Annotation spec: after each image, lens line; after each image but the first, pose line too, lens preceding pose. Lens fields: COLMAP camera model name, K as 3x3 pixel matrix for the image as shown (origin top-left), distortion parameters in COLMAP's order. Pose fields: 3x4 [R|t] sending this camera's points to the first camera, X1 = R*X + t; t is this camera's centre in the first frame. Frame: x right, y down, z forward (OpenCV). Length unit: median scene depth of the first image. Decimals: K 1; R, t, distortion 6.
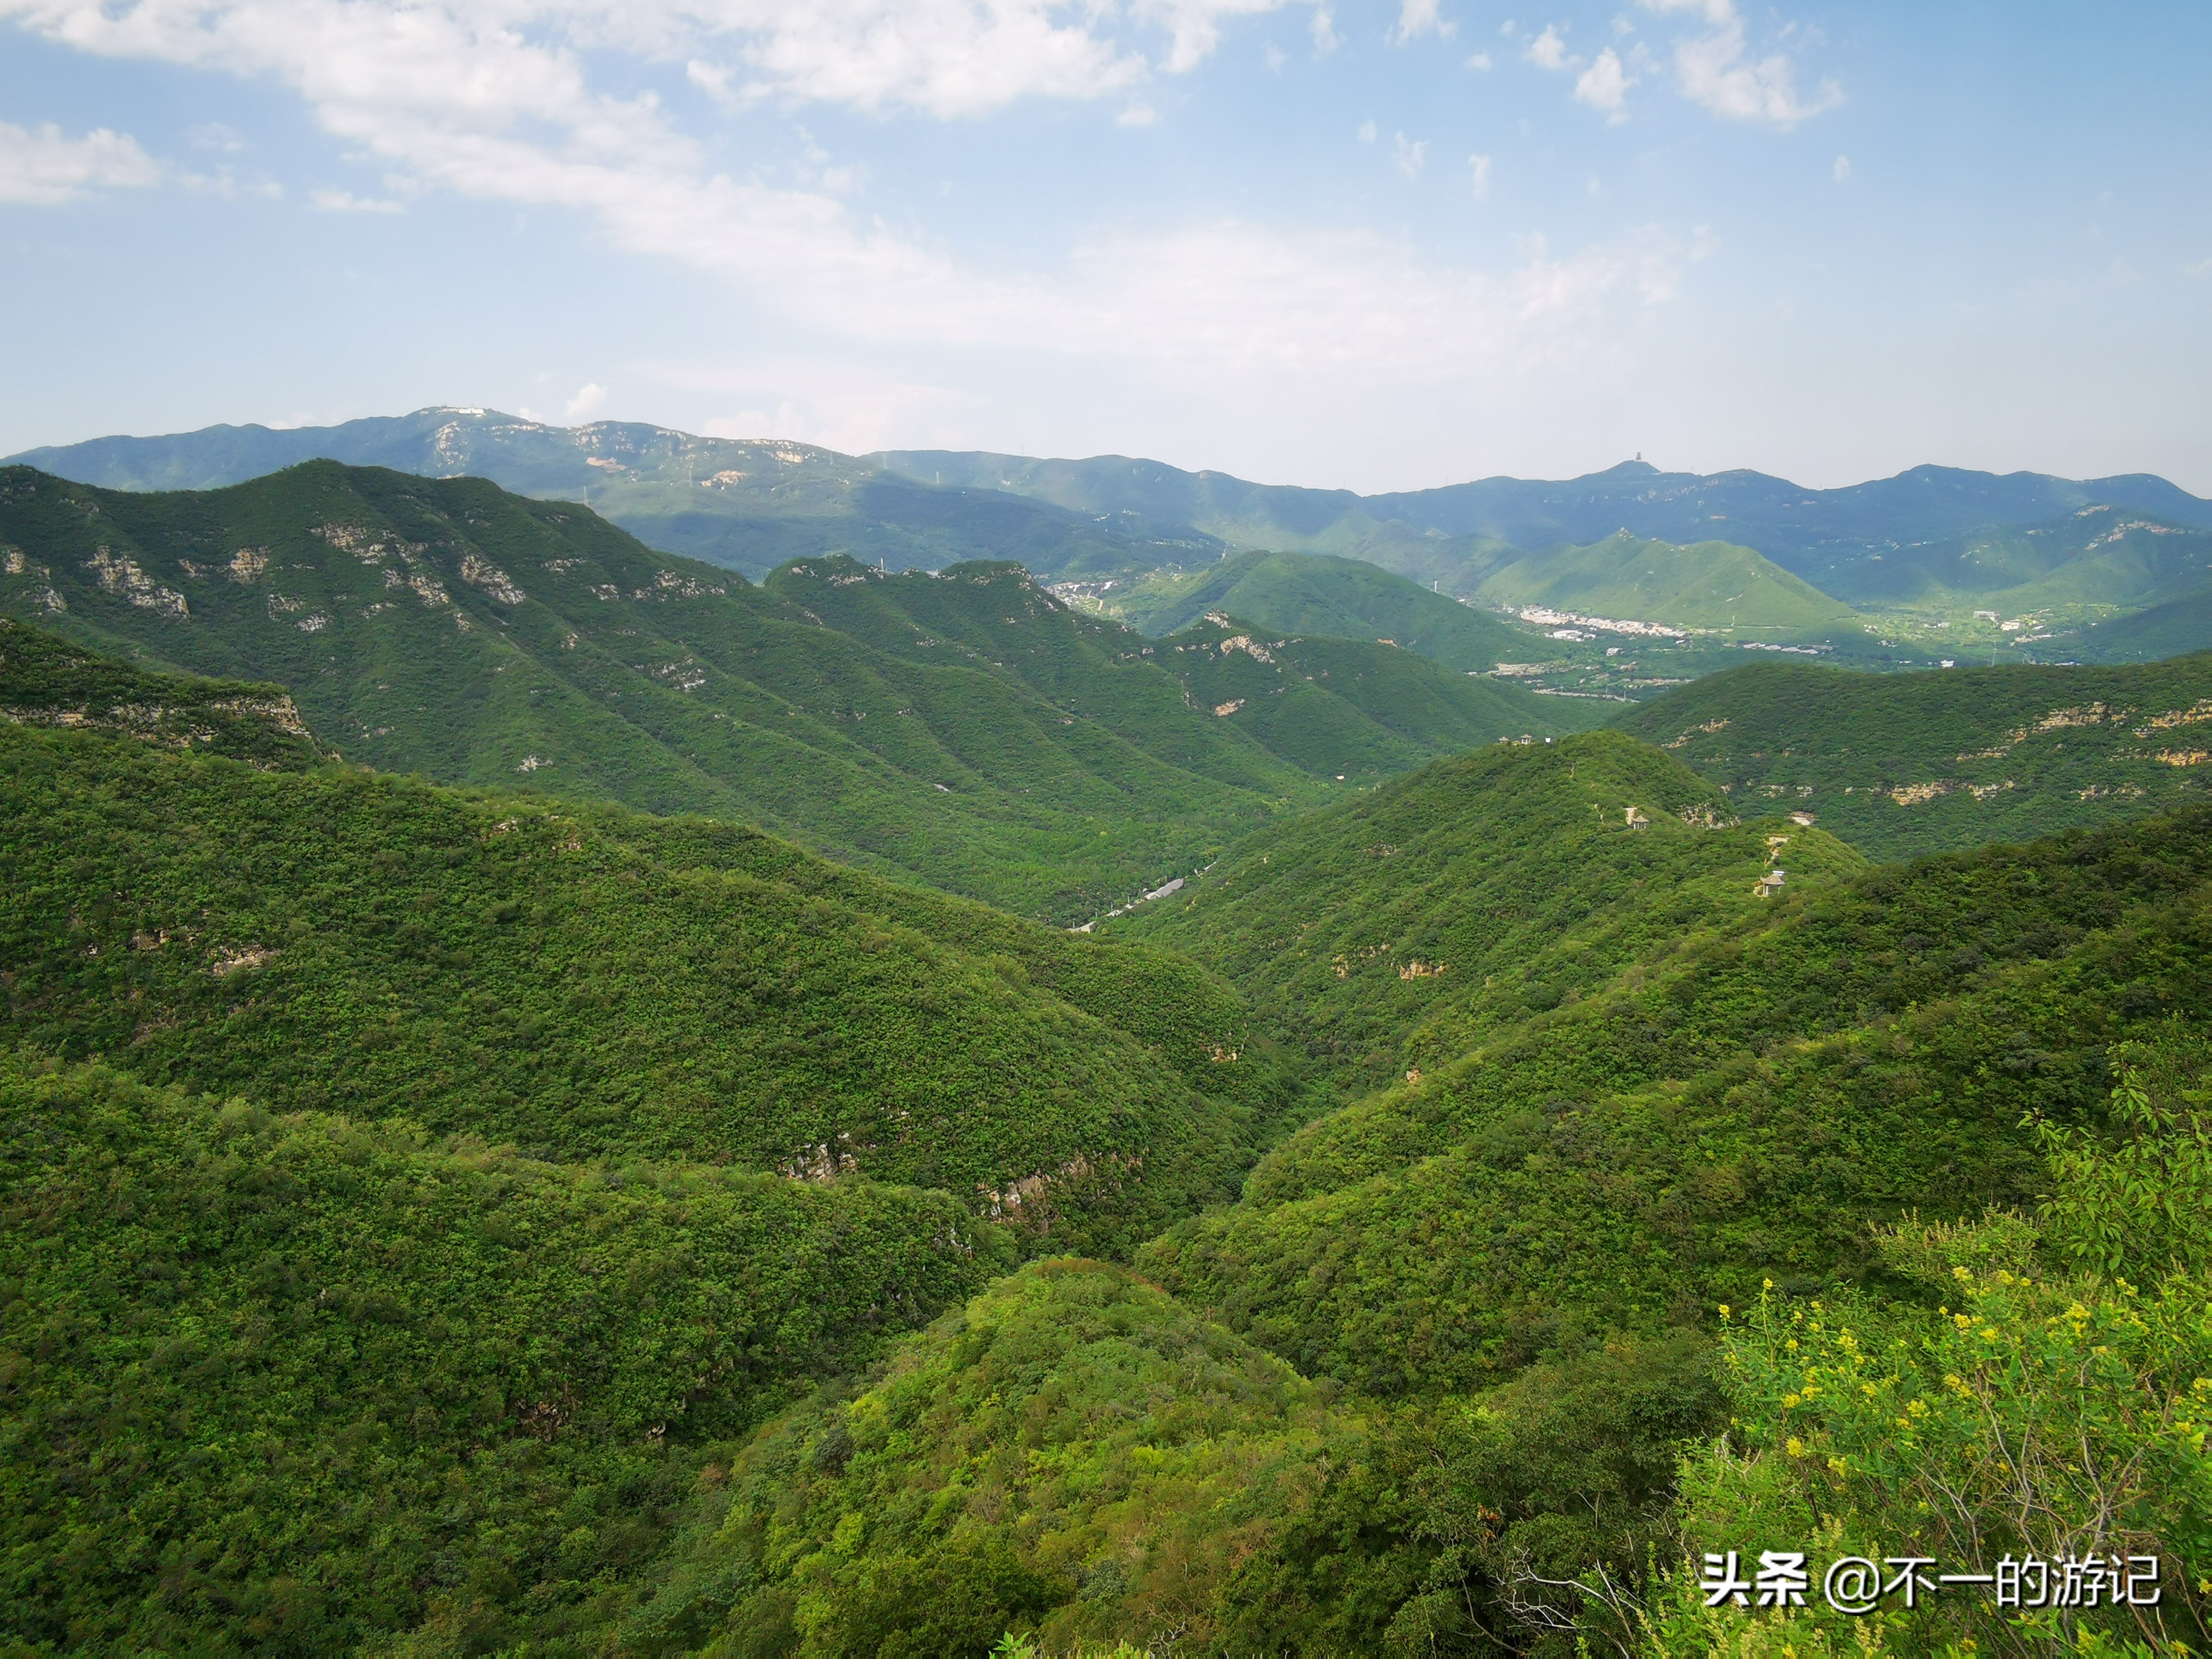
lens RADIAL K [[1381.5, 0, 1106.0], [0, 1381.5, 829.5], [0, 0, 1]] dist [-0.007658, -0.050823]
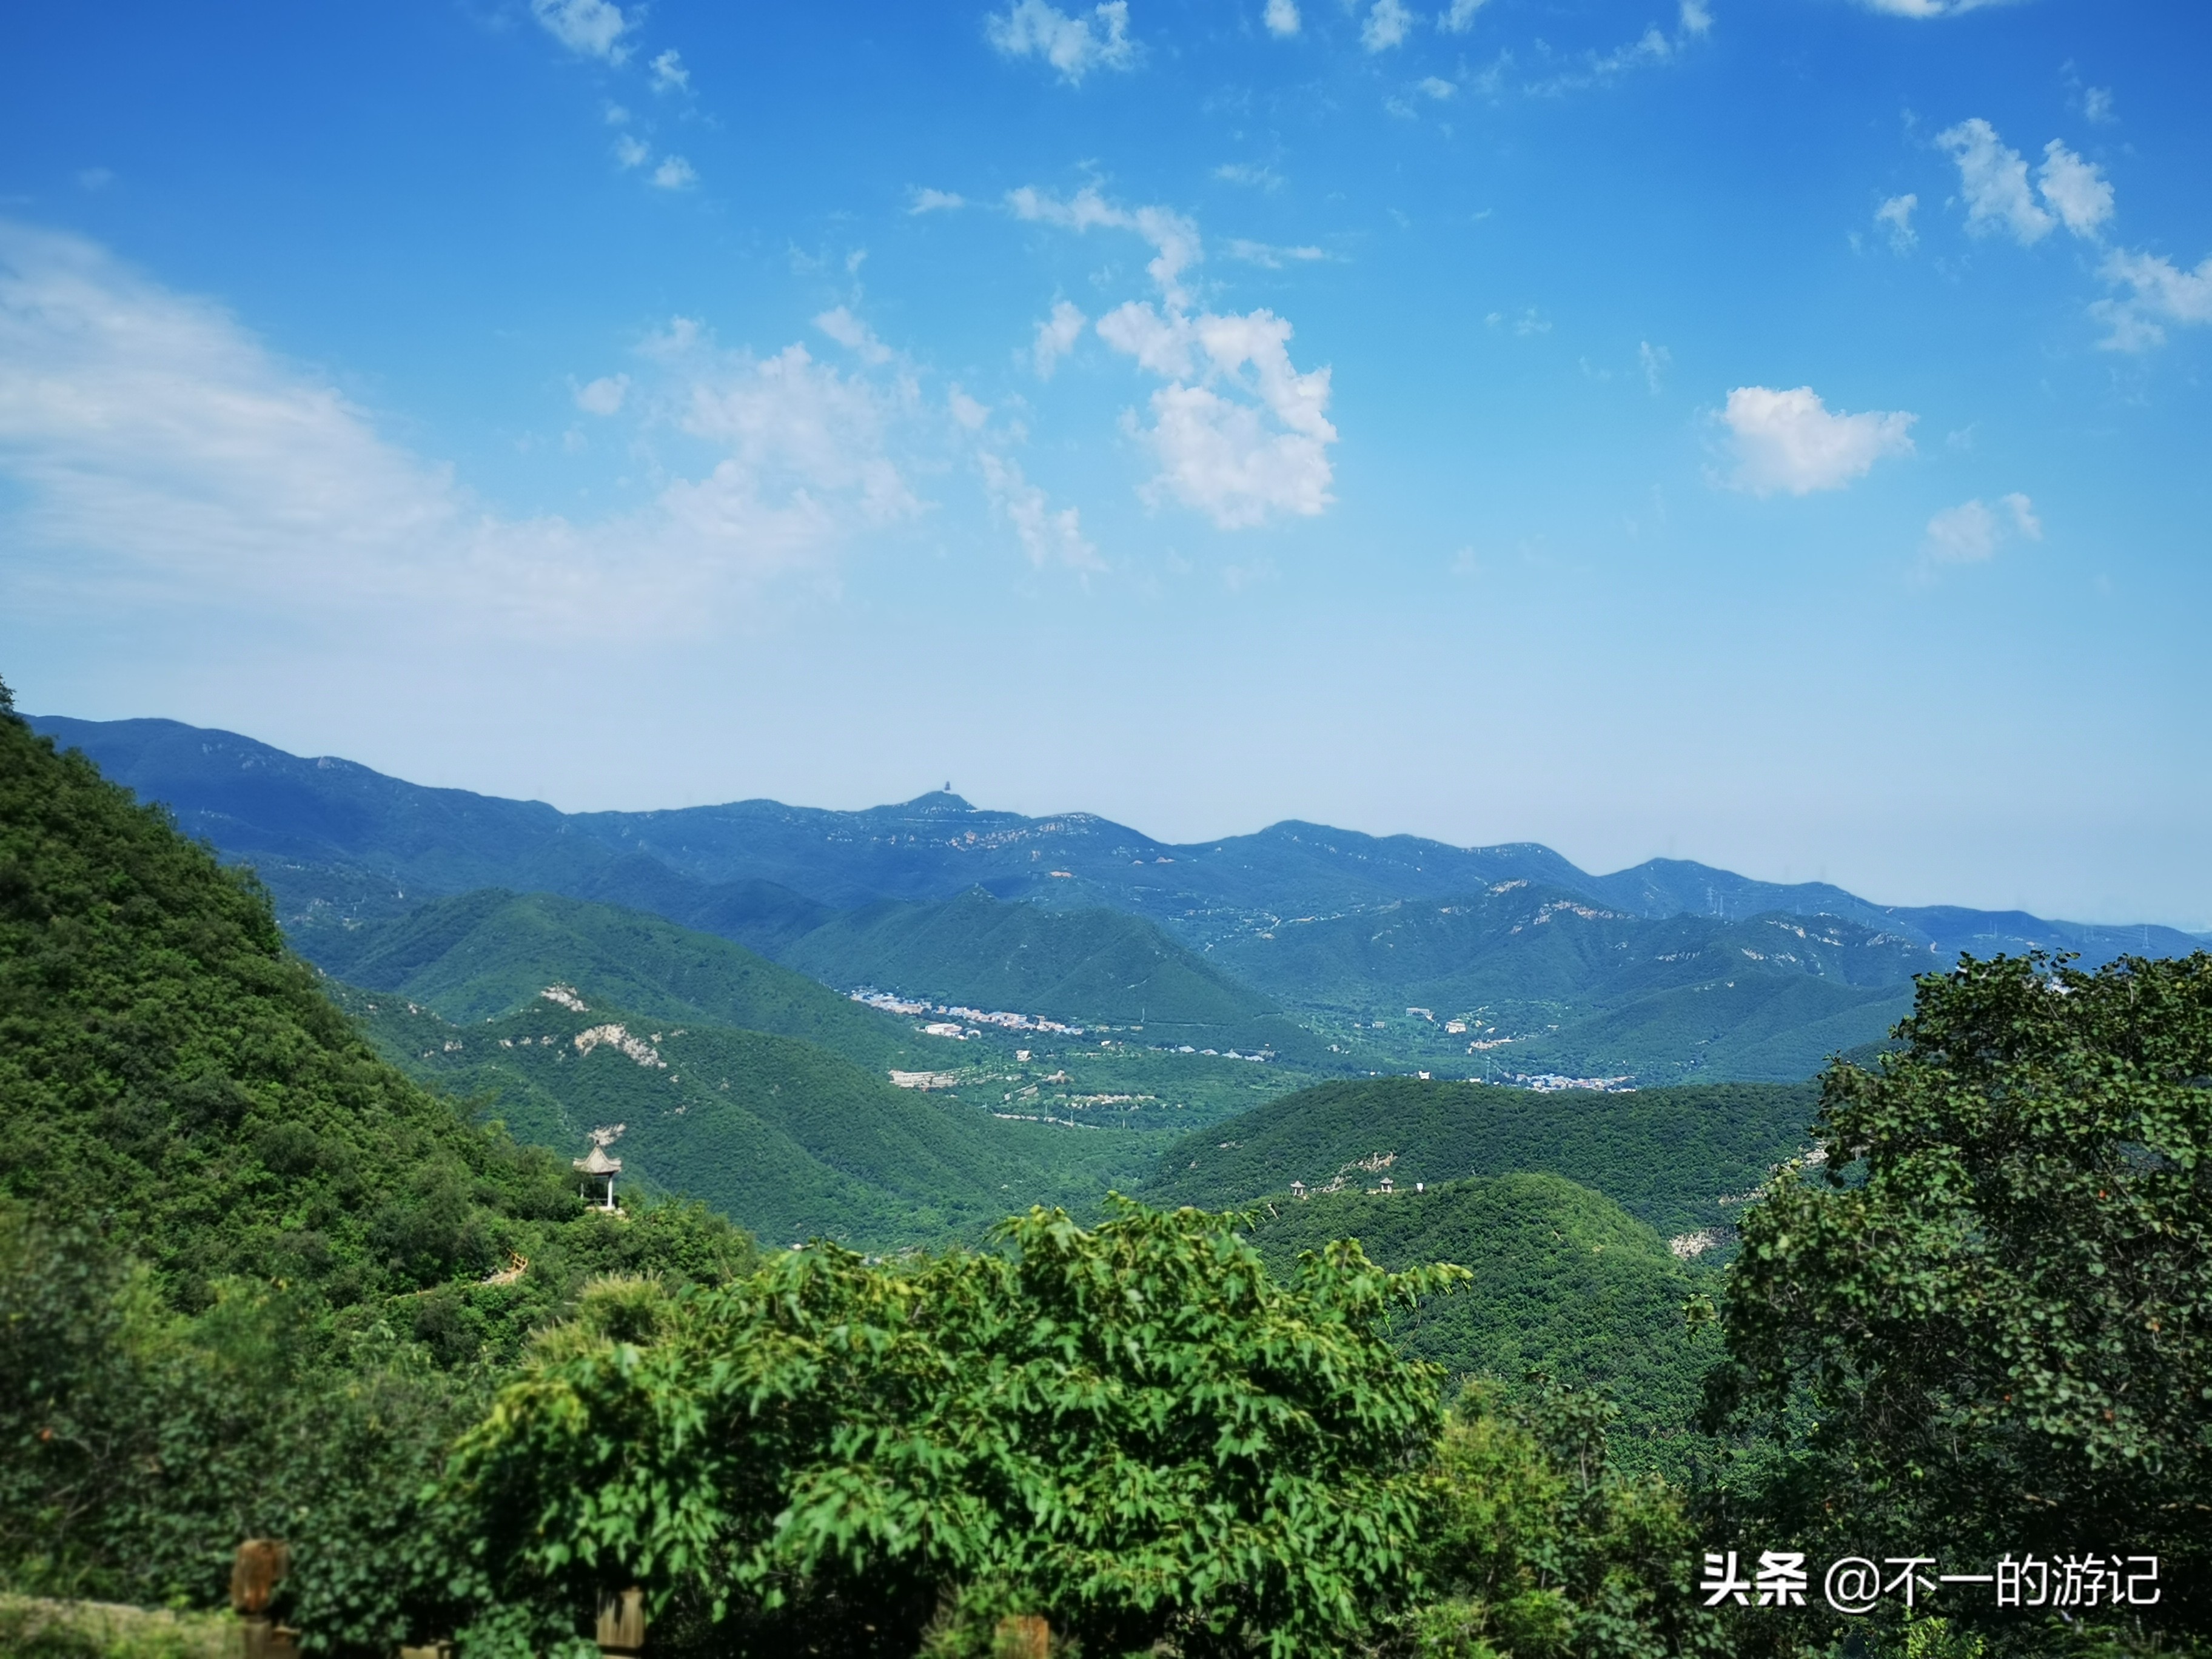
lens RADIAL K [[2082.9, 0, 1111.4], [0, 2082.9, 855.3], [0, 0, 1]] dist [0.039843, -0.001513]
pose [[0.885629, 0.059084, 0.460619, -0.066538], [0.043137, 0.977119, -0.208275, -0.003060], [-0.462385, 0.204324, 0.862816, 0.023590]]
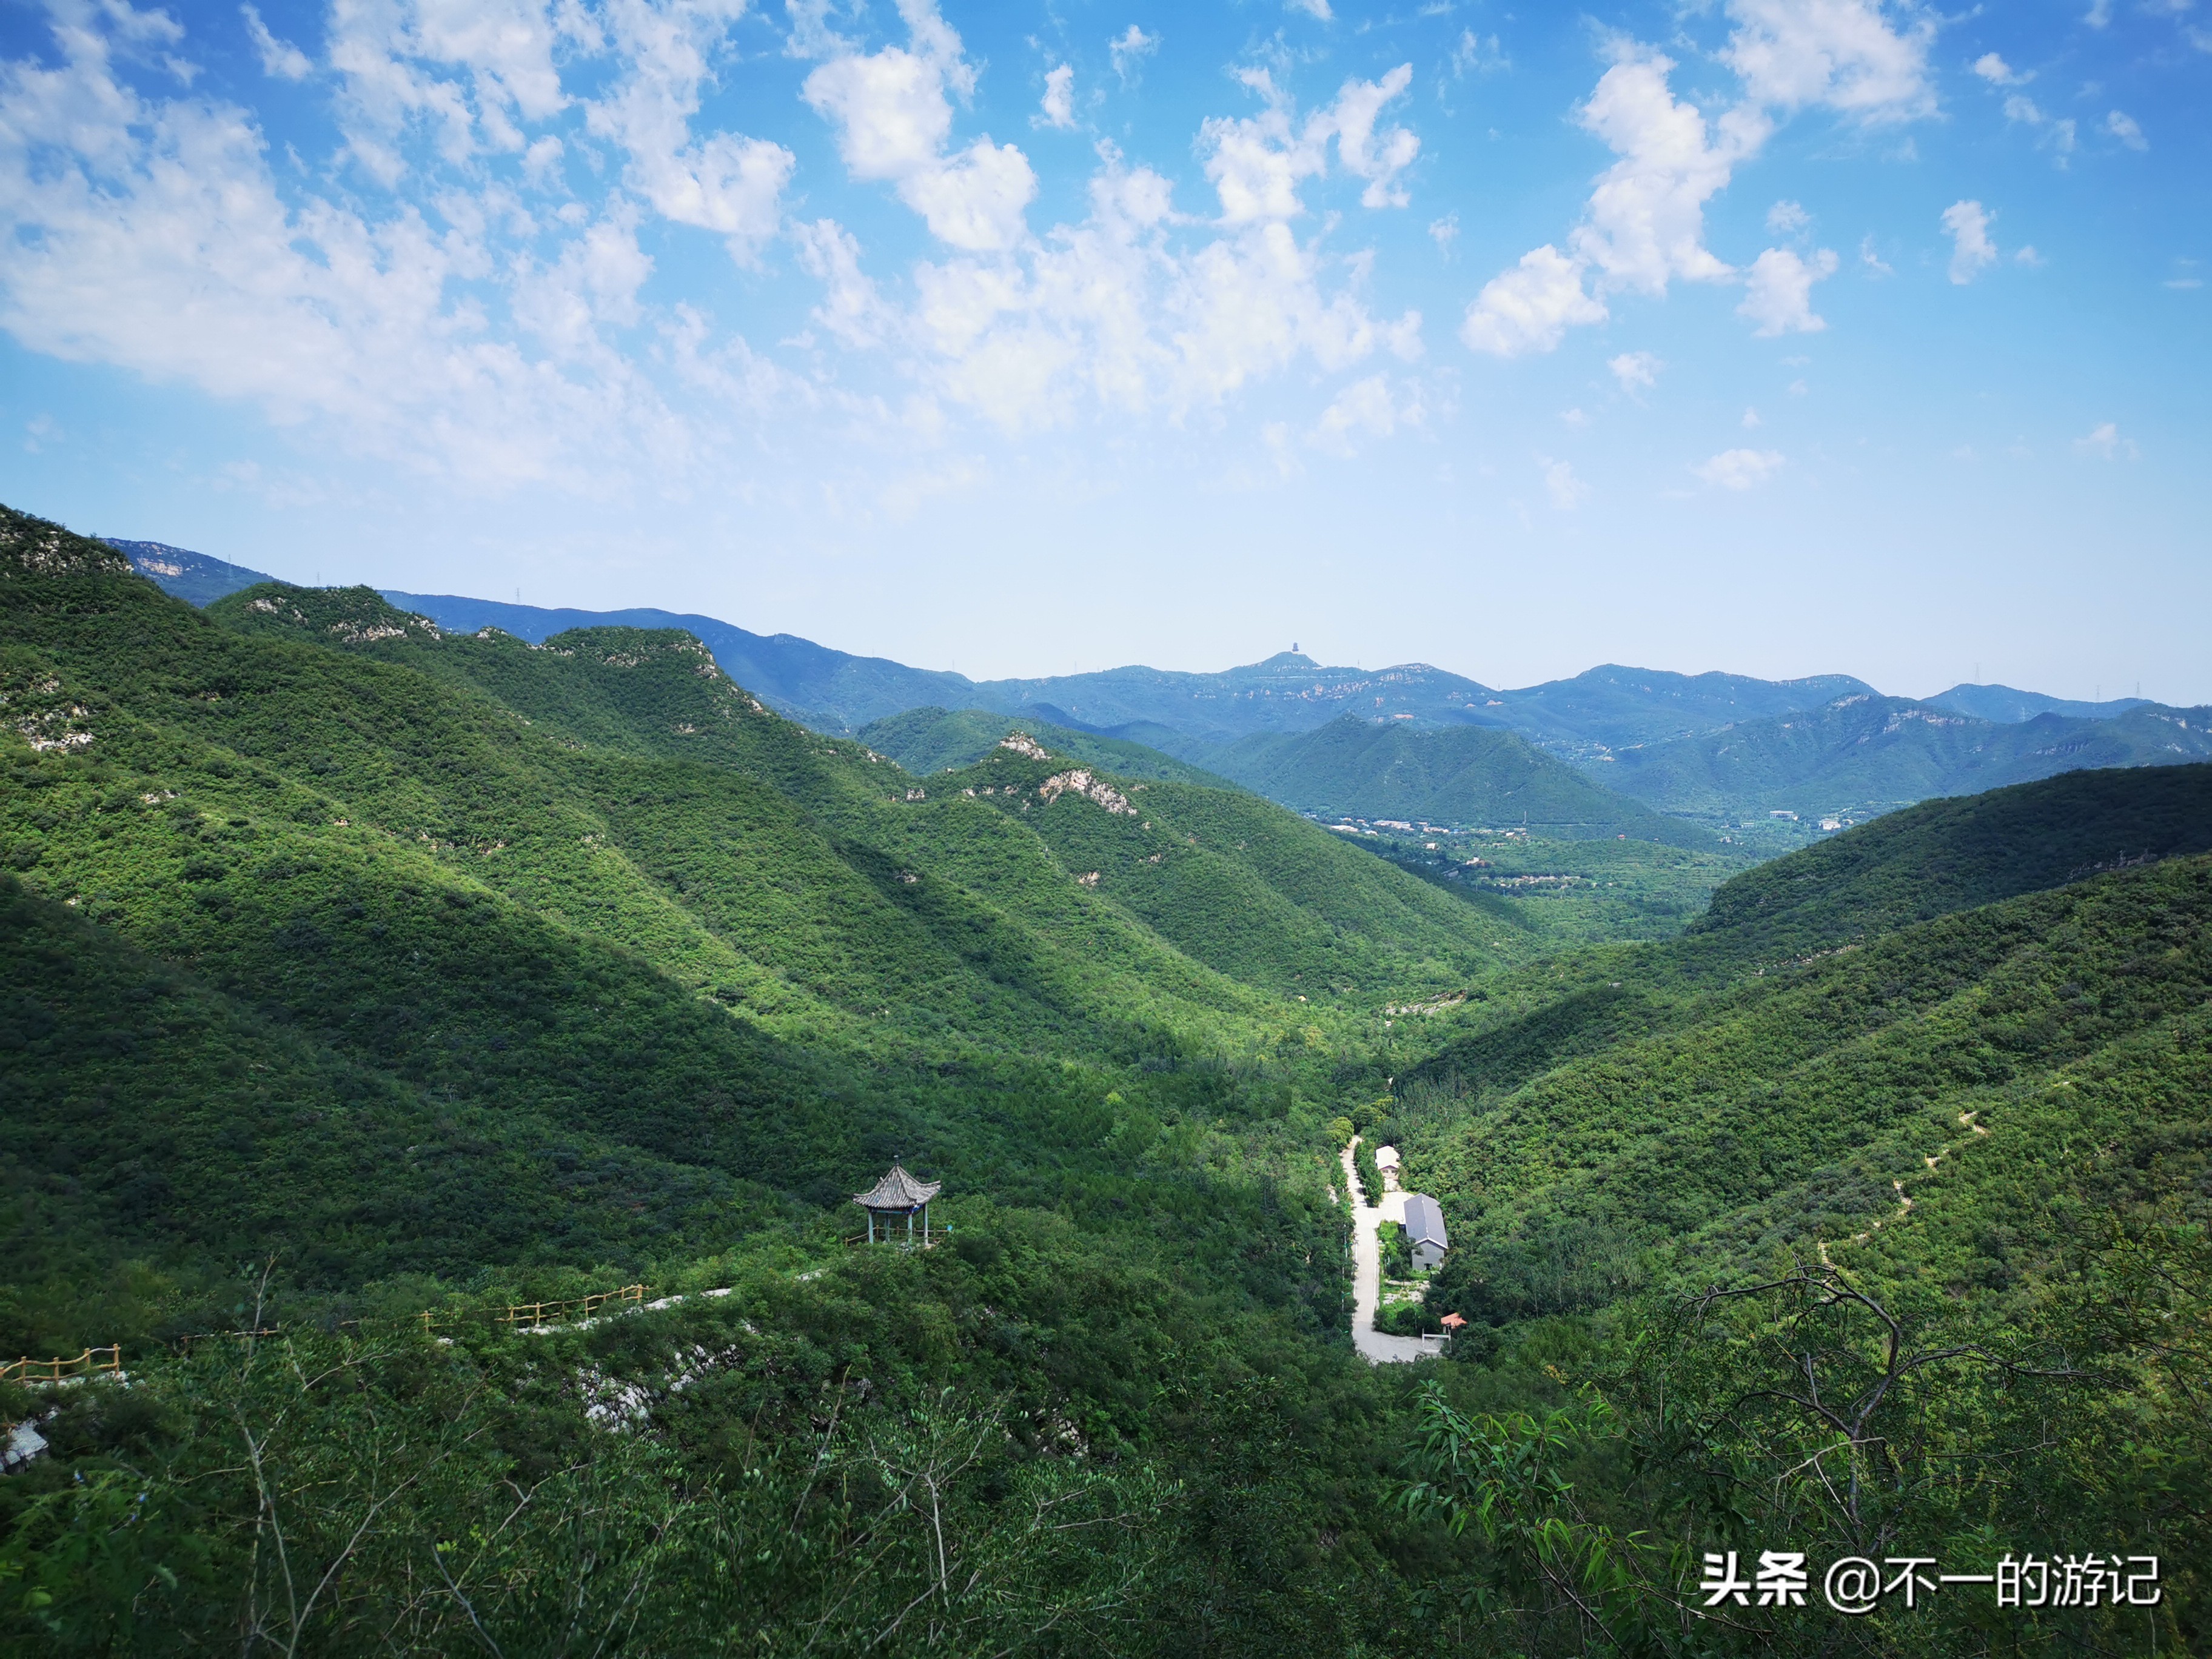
lens RADIAL K [[1681.5, 0, 1101.2], [0, 1681.5, 826.2], [0, 0, 1]] dist [0.084623, -0.081398]
pose [[0.953609, 0.007462, 0.300955, -0.049479], [0.045230, 0.984794, -0.167736, 0.001861], [-0.297630, 0.173567, 0.938771, 0.150617]]
